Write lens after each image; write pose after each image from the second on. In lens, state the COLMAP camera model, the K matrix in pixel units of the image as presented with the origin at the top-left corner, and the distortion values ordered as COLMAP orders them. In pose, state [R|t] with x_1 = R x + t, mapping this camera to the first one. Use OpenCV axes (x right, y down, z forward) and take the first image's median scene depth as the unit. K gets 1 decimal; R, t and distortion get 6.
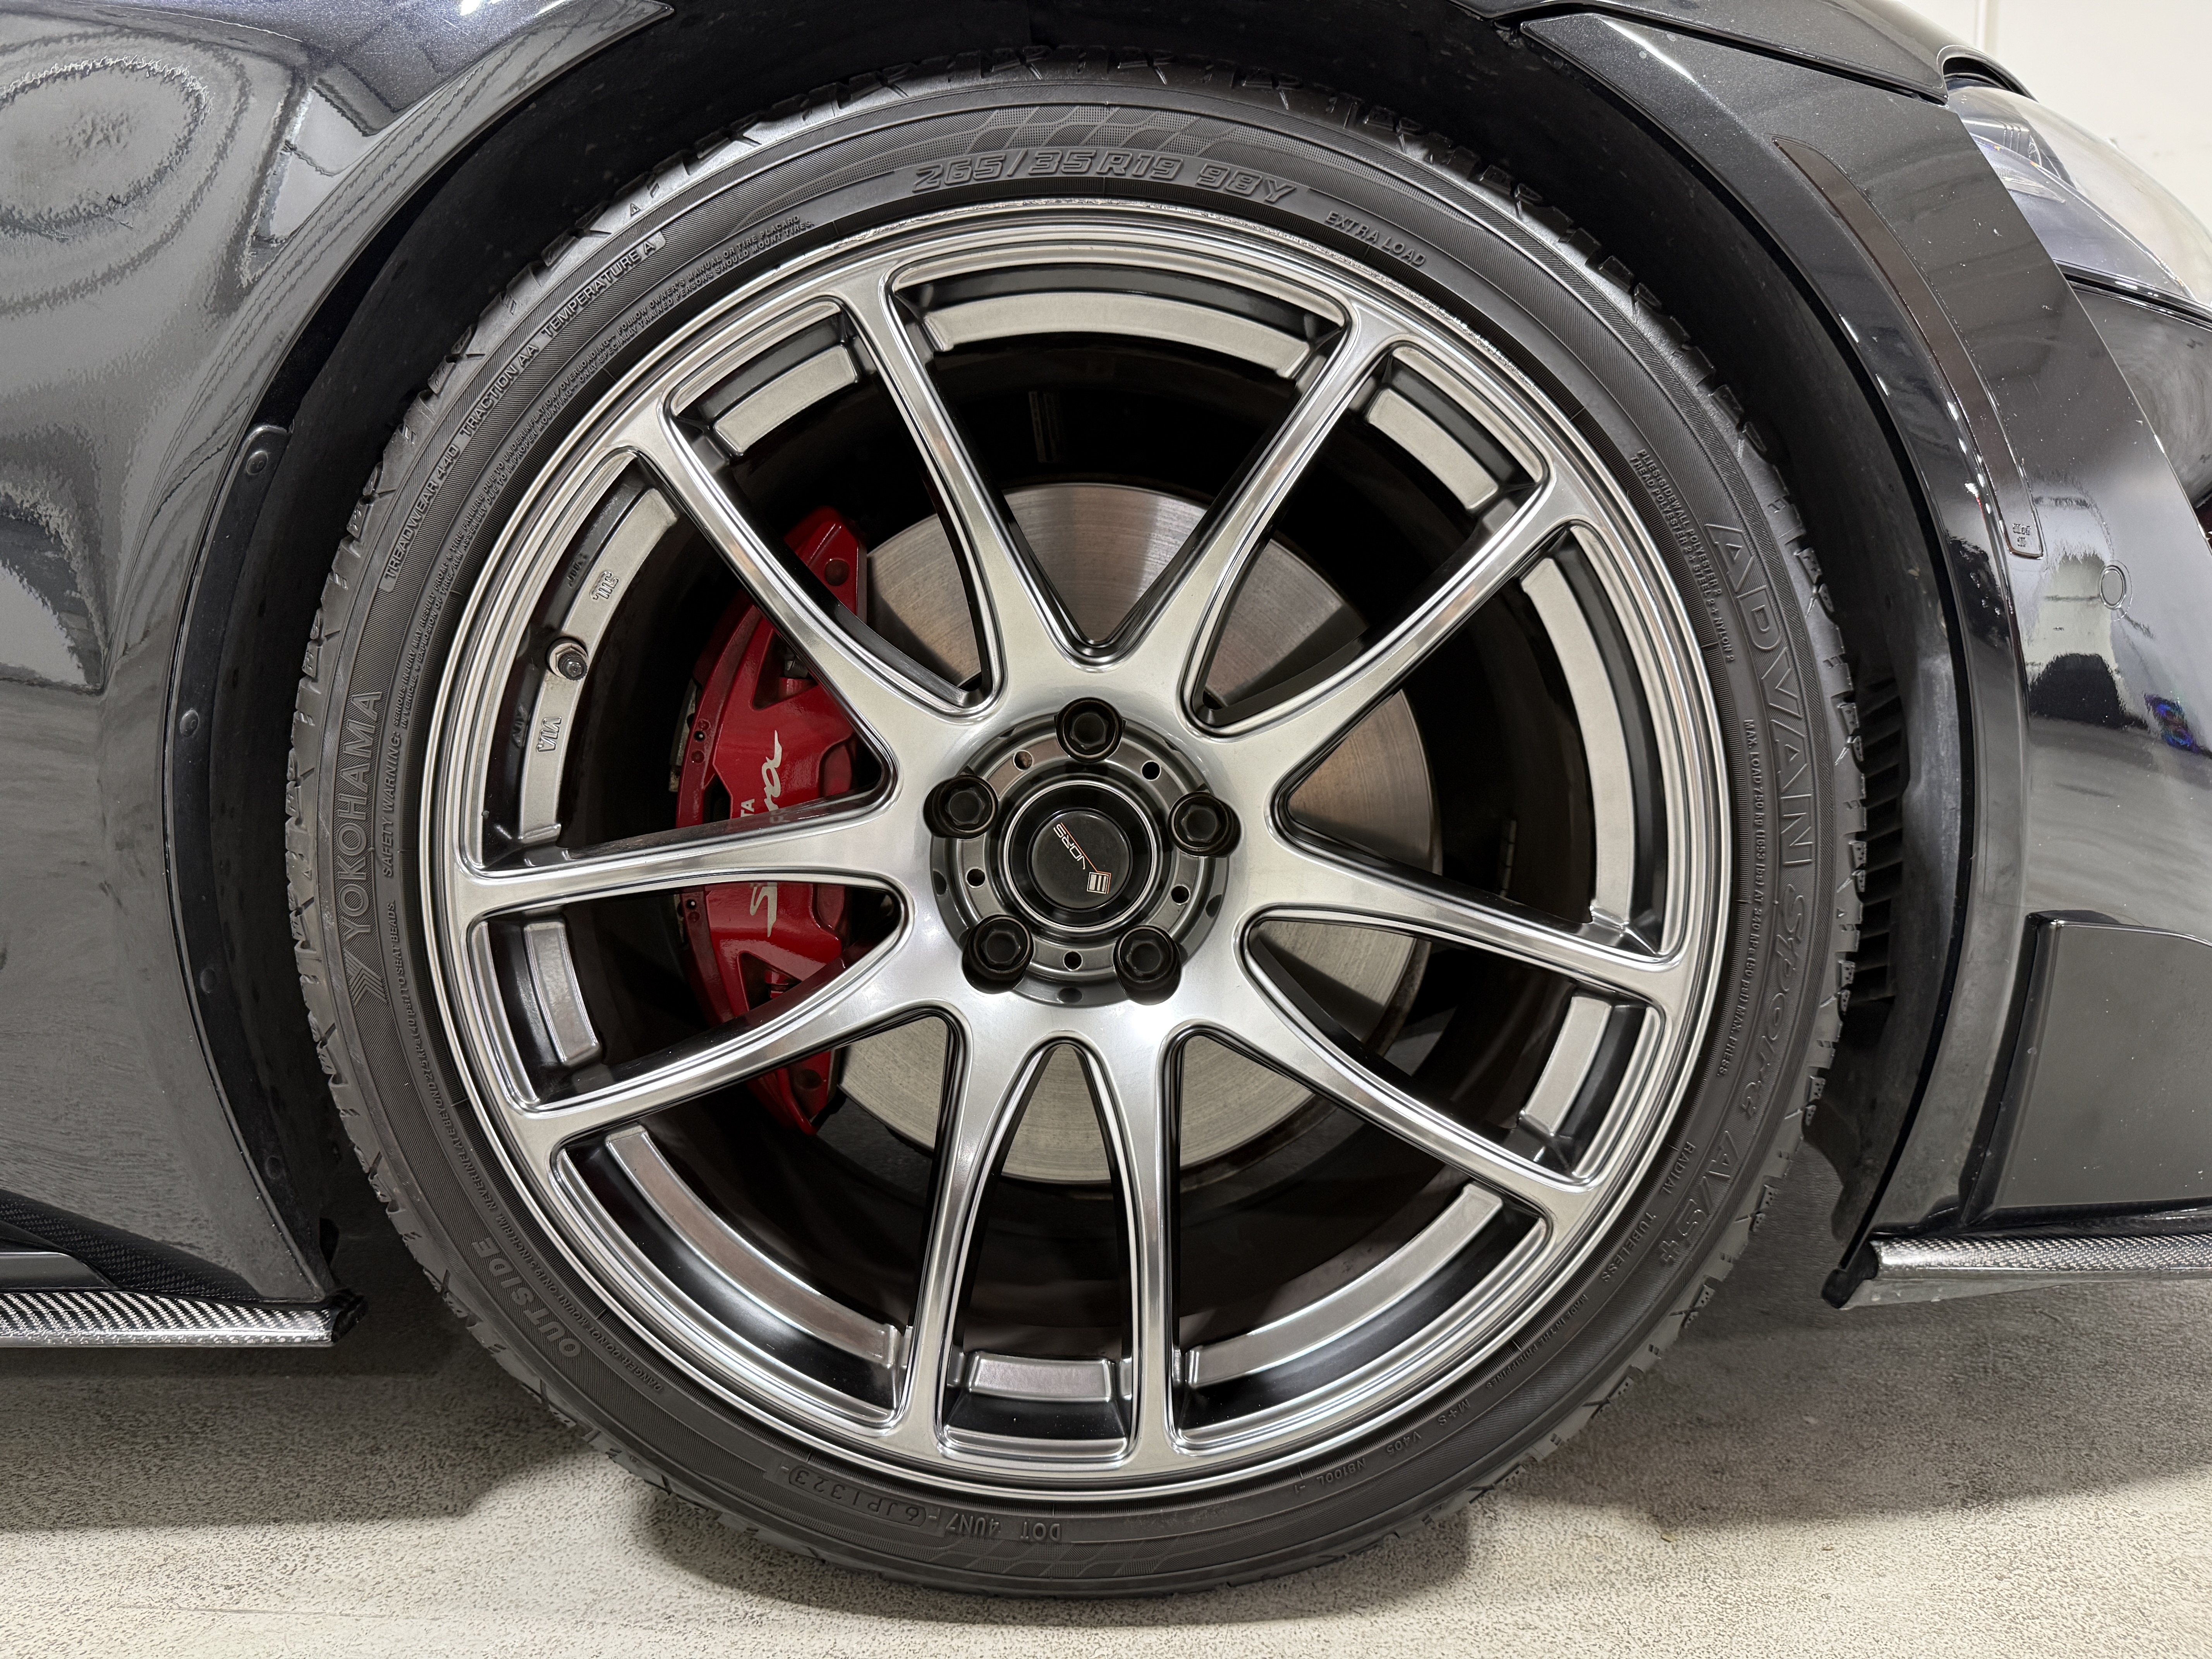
lens RADIAL K [[1569.6, 0, 1092.5], [0, 1569.6, 830.3], [0, 0, 1]] dist [-0.002558, 0.000172]
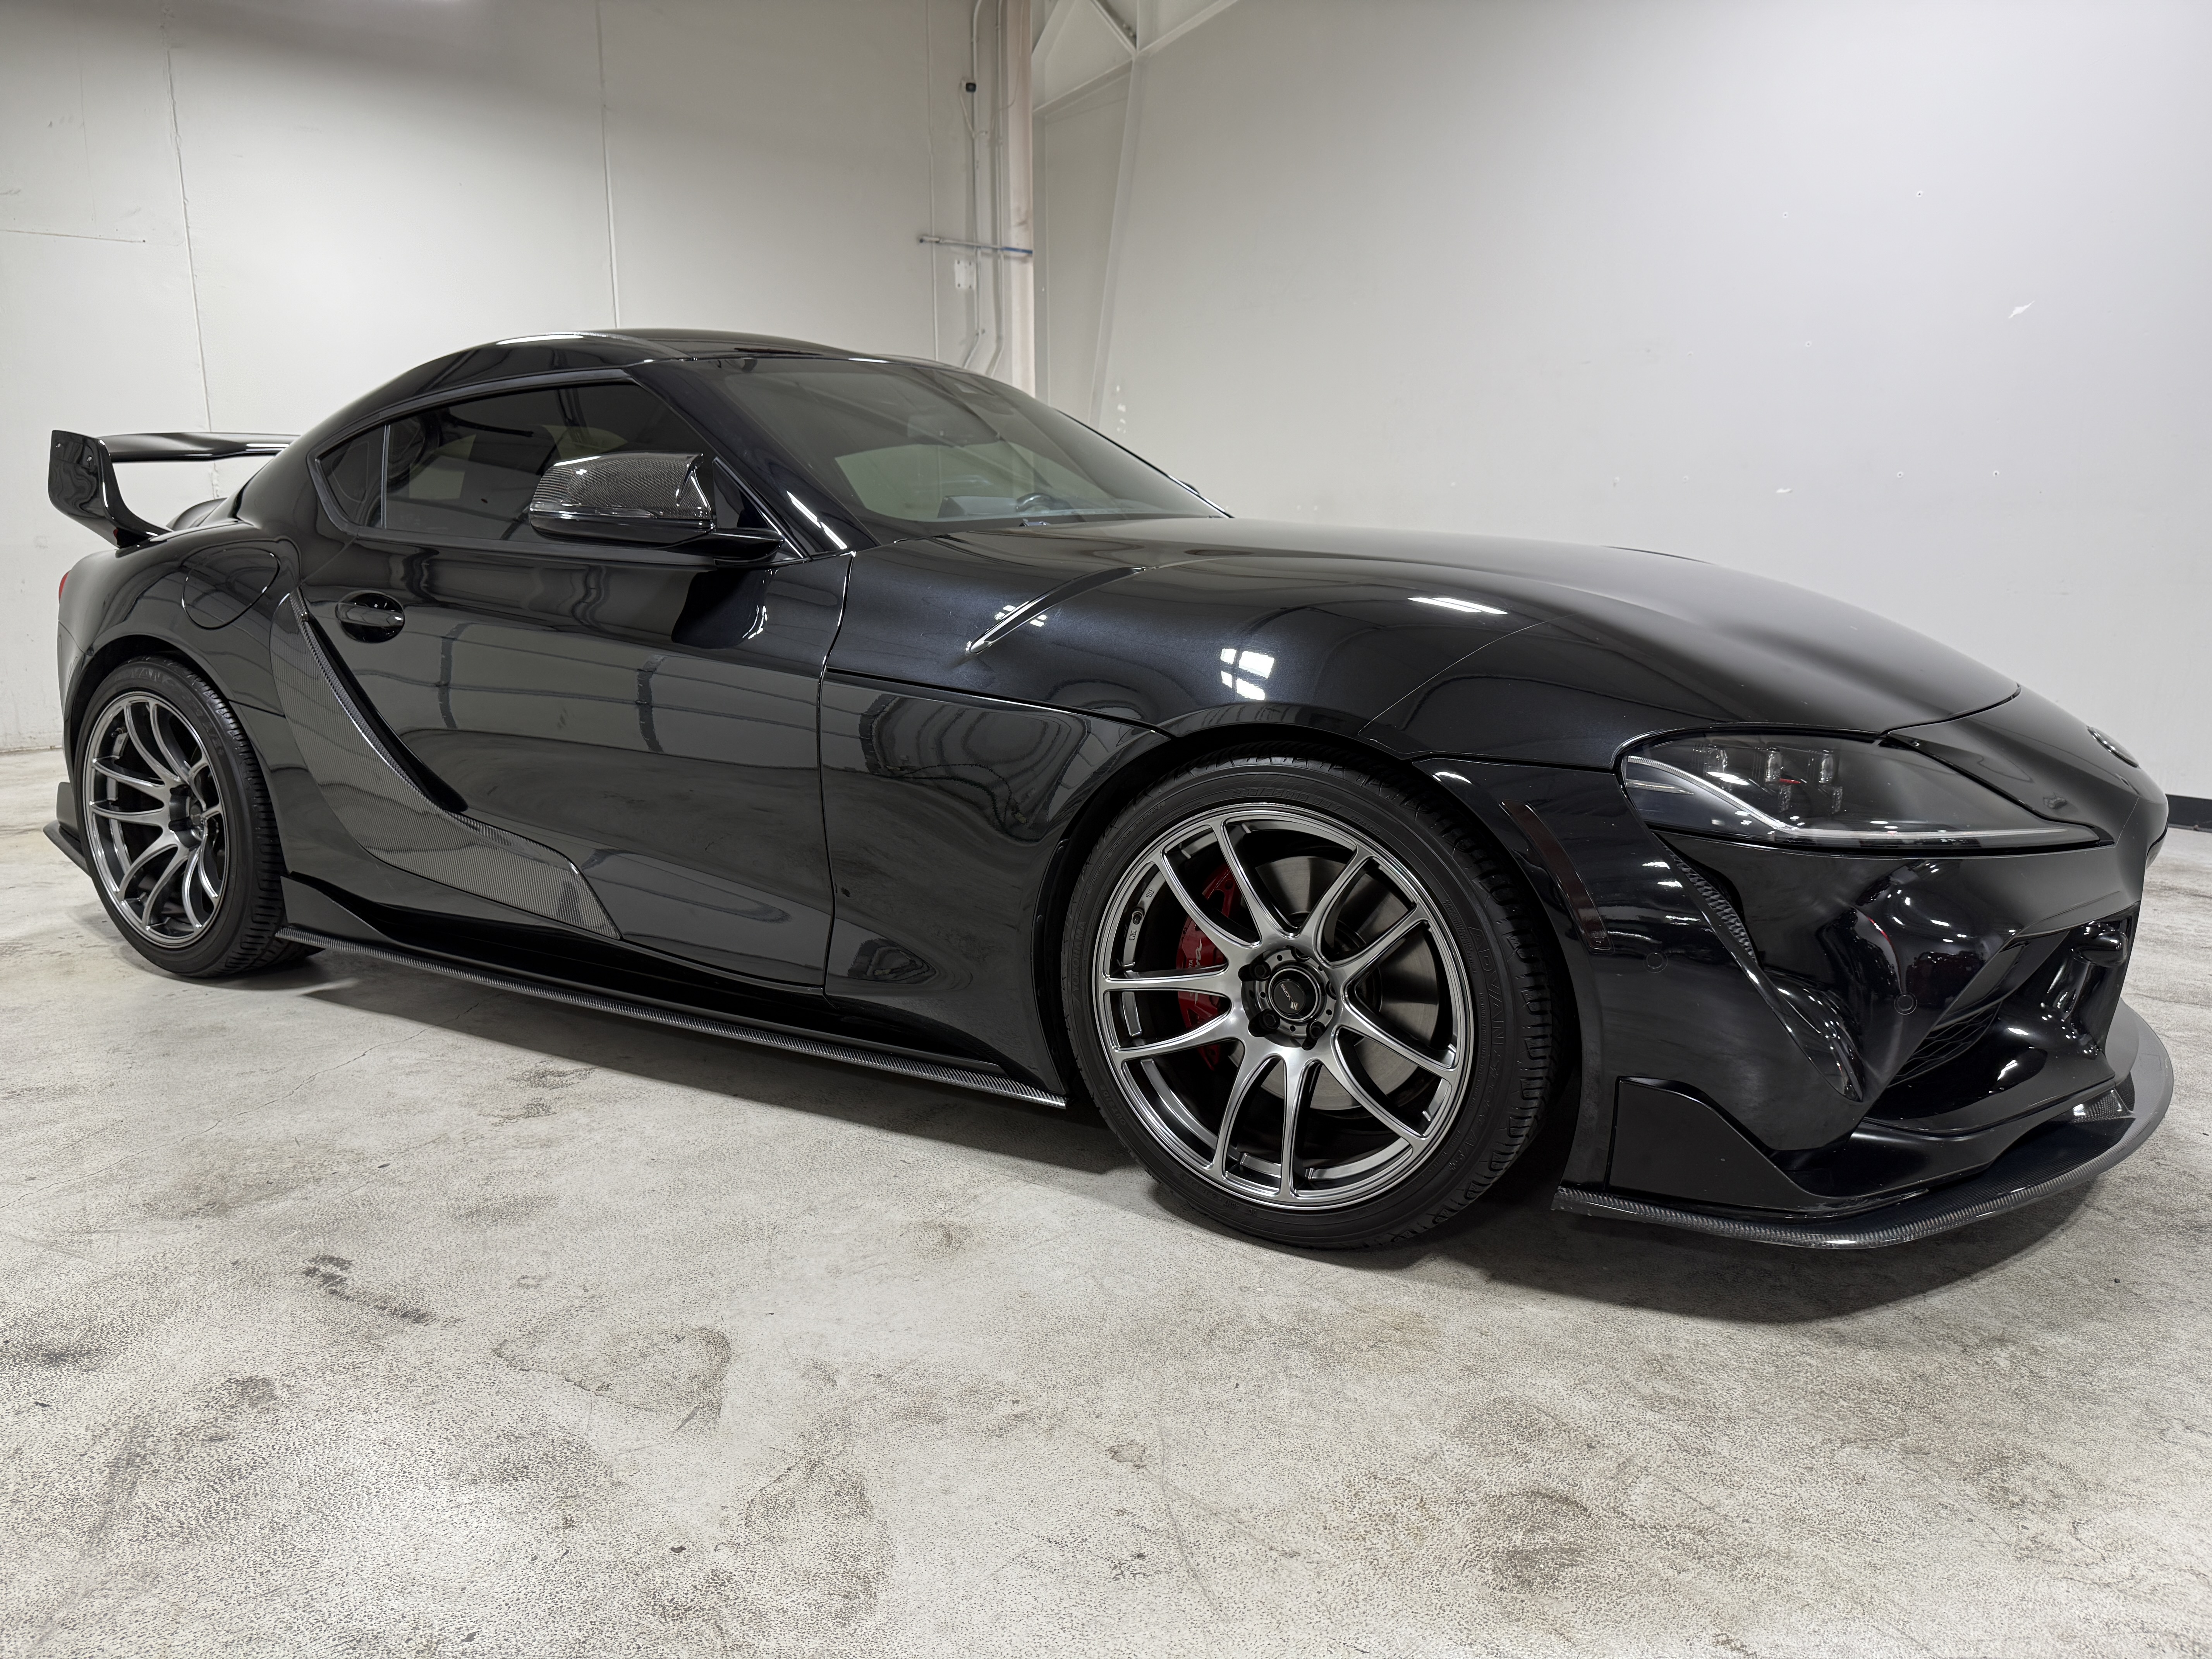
lens RADIAL K [[1506.5, 0, 1121.4], [0, 1506.5, 831.6], [0, 0, 1]] dist [0.048811, -0.065464]
pose [[0.862766, 0.100995, -0.495413, 1.139294], [-0.077403, 0.994680, 0.067978, -0.477485], [0.499643, -0.020302, 0.865993, -1.682053]]
